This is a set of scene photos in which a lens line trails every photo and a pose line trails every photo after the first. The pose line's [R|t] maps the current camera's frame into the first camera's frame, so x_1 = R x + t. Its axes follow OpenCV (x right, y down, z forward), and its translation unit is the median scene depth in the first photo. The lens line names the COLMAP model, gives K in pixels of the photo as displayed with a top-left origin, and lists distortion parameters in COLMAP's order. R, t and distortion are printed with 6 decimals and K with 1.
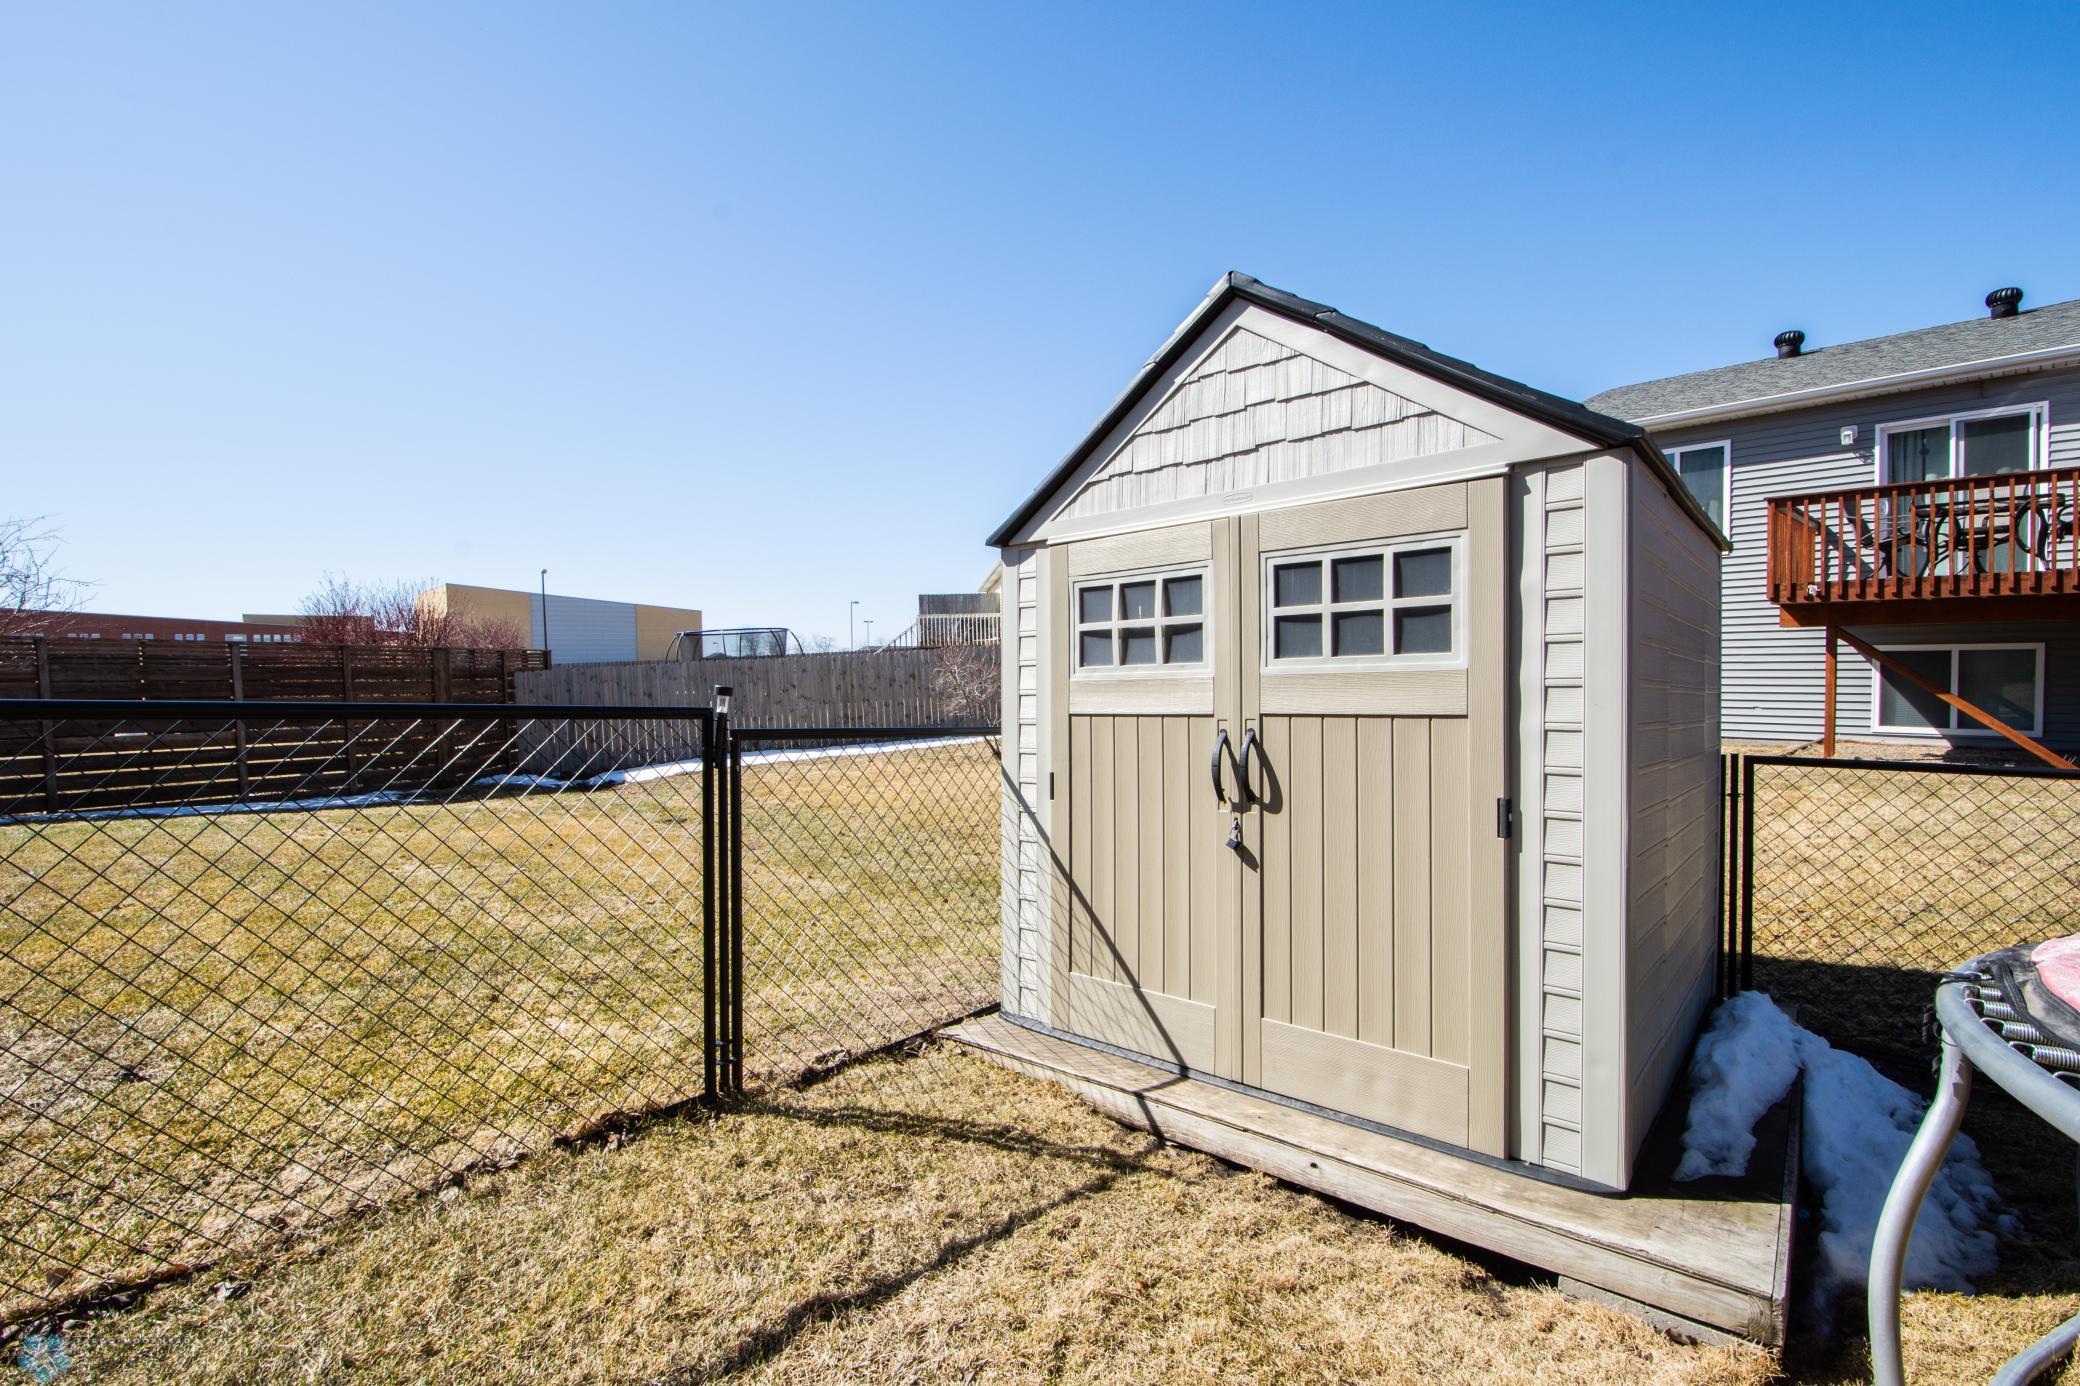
lens RADIAL K [[914.0, 0, 1033.6], [0, 914.0, 704.8], [0, 0, 1]] dist [0.017153, -0.021861]
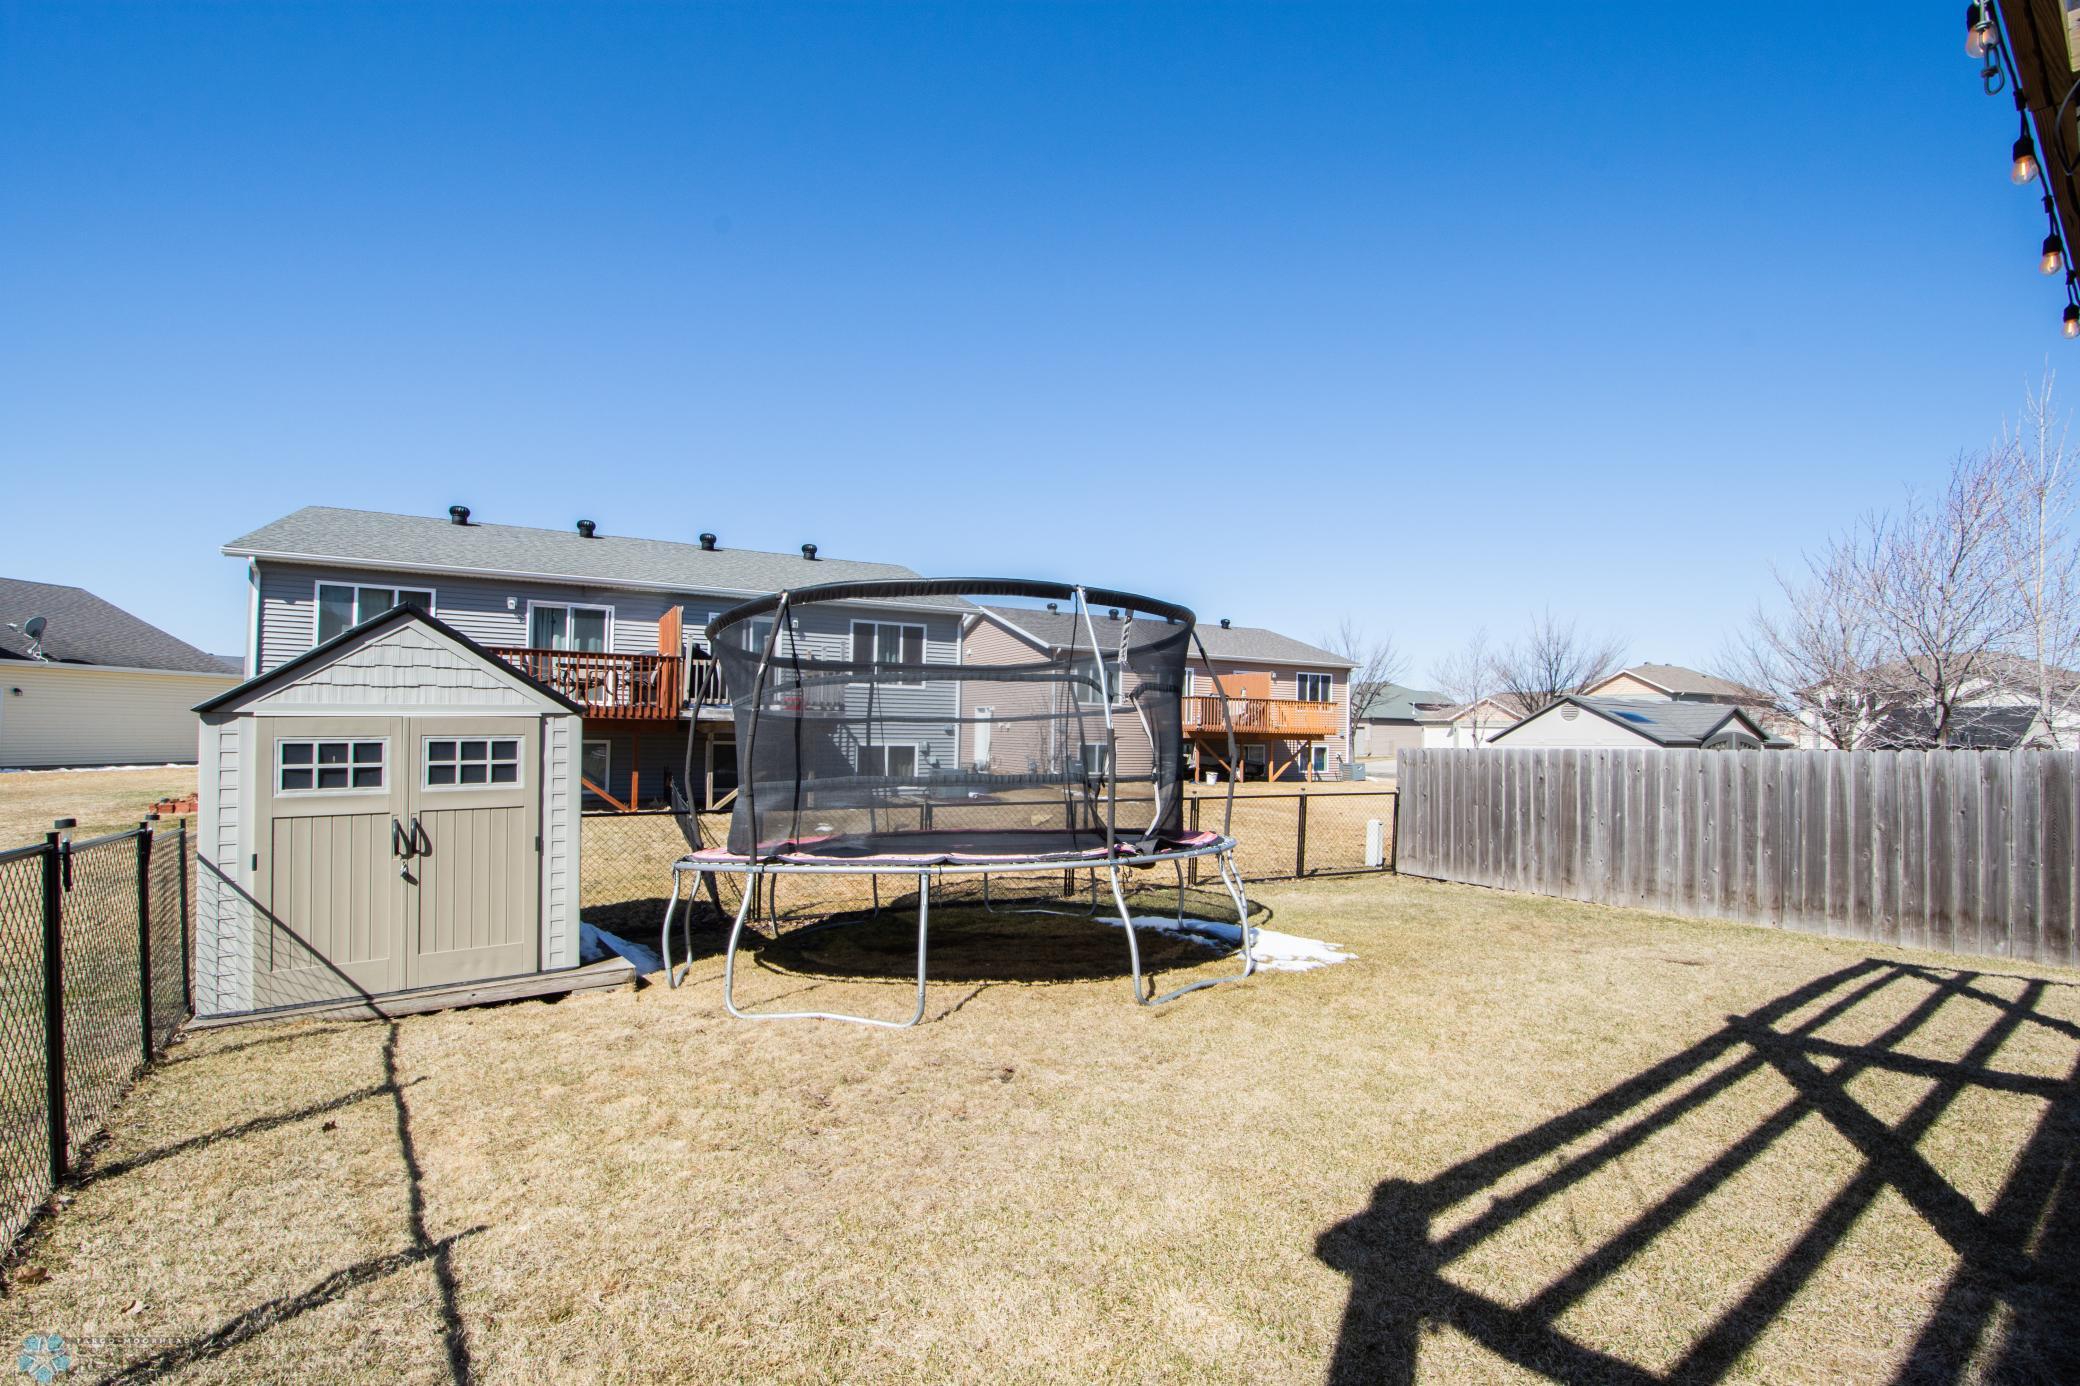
lens RADIAL K [[914.0, 0, 1033.6], [0, 914.0, 704.8], [0, 0, 1]] dist [0.017153, -0.021861]
pose [[0.248795, 0.044710, 0.967524, -1.375301], [0.016103, 0.998605, -0.050287, -0.099232], [-0.968422, 0.028091, 0.247728, -0.860529]]
